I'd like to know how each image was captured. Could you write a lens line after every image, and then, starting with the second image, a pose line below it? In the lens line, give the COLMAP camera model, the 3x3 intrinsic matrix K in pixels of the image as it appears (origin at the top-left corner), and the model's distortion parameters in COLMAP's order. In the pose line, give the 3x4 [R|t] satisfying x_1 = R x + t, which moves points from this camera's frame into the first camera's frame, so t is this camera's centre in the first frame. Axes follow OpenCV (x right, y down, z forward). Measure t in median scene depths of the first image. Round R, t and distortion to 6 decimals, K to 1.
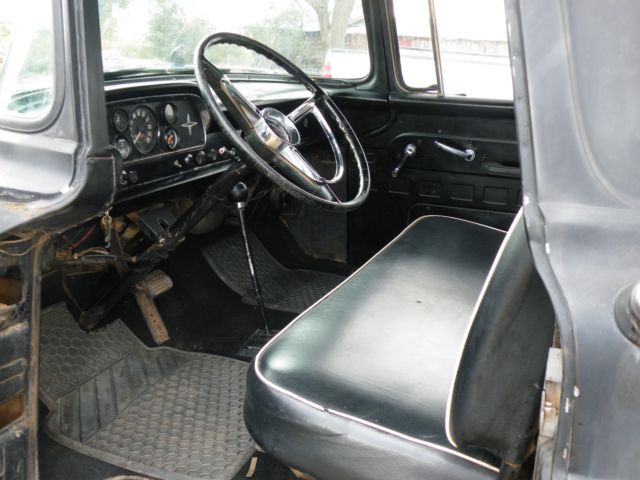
lens RADIAL K [[706.3, 0, 320.0], [0, 706.3, 240.0], [0, 0, 1]] dist [-0.116177, 0.643225]
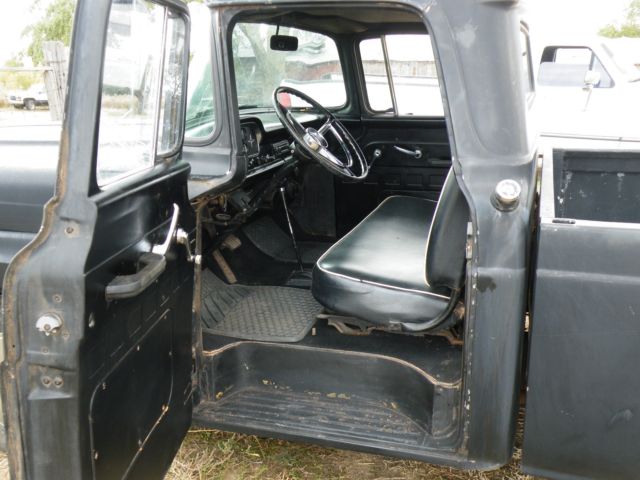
lens RADIAL K [[706.3, 0, 320.0], [0, 706.3, 240.0], [0, 0, 1]] dist [-0.116177, 0.643225]
pose [[0.994495, -0.065691, 0.081635, -0.181480], [0.068155, 0.997288, -0.027775, 0.125821], [-0.079589, 0.033186, 0.996275, -0.656164]]
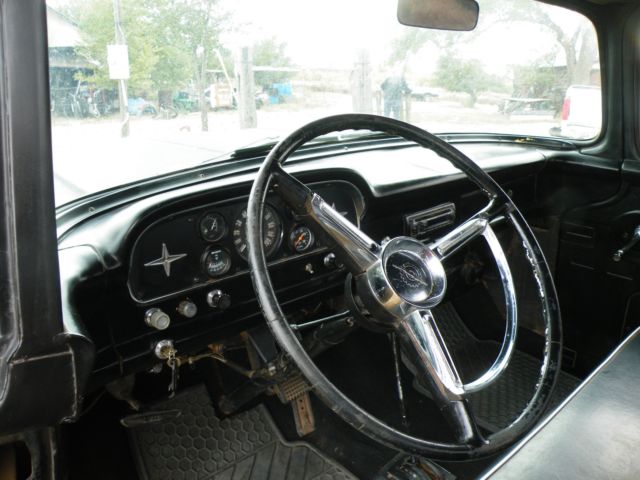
lens RADIAL K [[497.5, 0, 320.0], [0, 497.5, 240.0], [0, 0, 1]] dist [-0.067415, 0.007523]
pose [[0.900248, 0.115496, -0.419778, 0.042109], [-0.094503, 0.993022, 0.070546, -0.182398], [0.424996, -0.023838, 0.904881, 0.498371]]
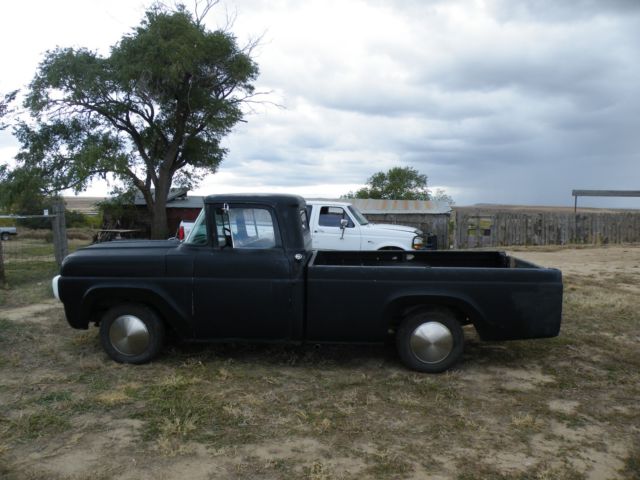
lens RADIAL K [[497.5, 0, 320.0], [0, 497.5, 240.0], [0, 0, 1]] dist [-0.067415, 0.007523]
pose [[0.931989, -0.050778, 0.358912, -0.581513], [0.123017, 0.975685, -0.181399, 0.407439], [-0.340974, 0.213214, 0.915574, -1.905619]]
